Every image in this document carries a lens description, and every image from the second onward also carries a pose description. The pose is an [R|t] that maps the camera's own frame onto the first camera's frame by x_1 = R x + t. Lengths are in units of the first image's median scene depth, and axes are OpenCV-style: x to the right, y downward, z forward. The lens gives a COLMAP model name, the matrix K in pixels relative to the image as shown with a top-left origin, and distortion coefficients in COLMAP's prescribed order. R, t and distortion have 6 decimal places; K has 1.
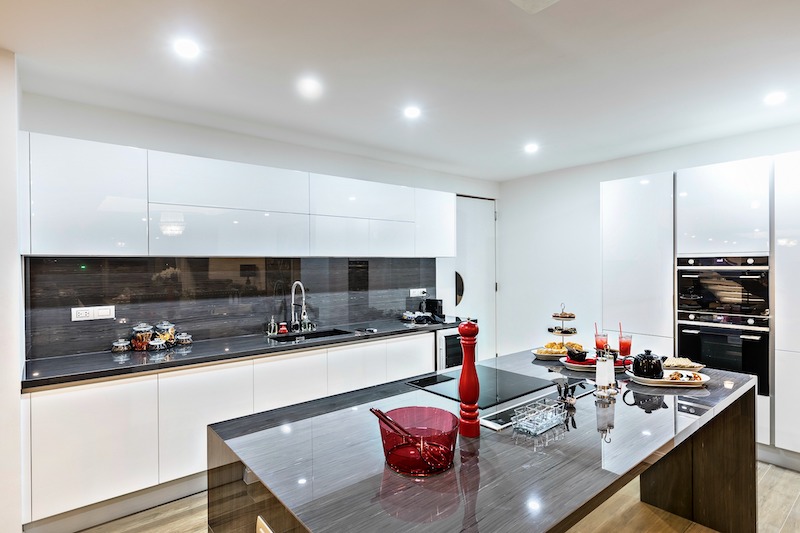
lens RADIAL K [[422.9, 0, 400.0], [0, 422.9, 266.5], [0, 0, 1]] dist [0.001802, 0.000373]
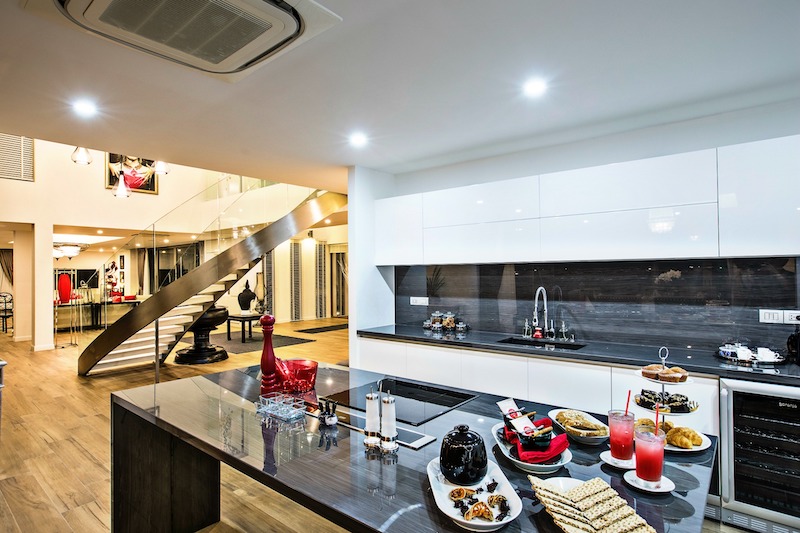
lens RADIAL K [[422.9, 0, 400.0], [0, 422.9, 266.5], [0, 0, 1]] dist [0.001802, 0.000373]
pose [[0.175189, -0.007896, -0.984503, 0.677227], [0.007949, 0.999947, -0.006605, -0.010812], [0.984503, -0.006668, 0.175242, 0.500788]]
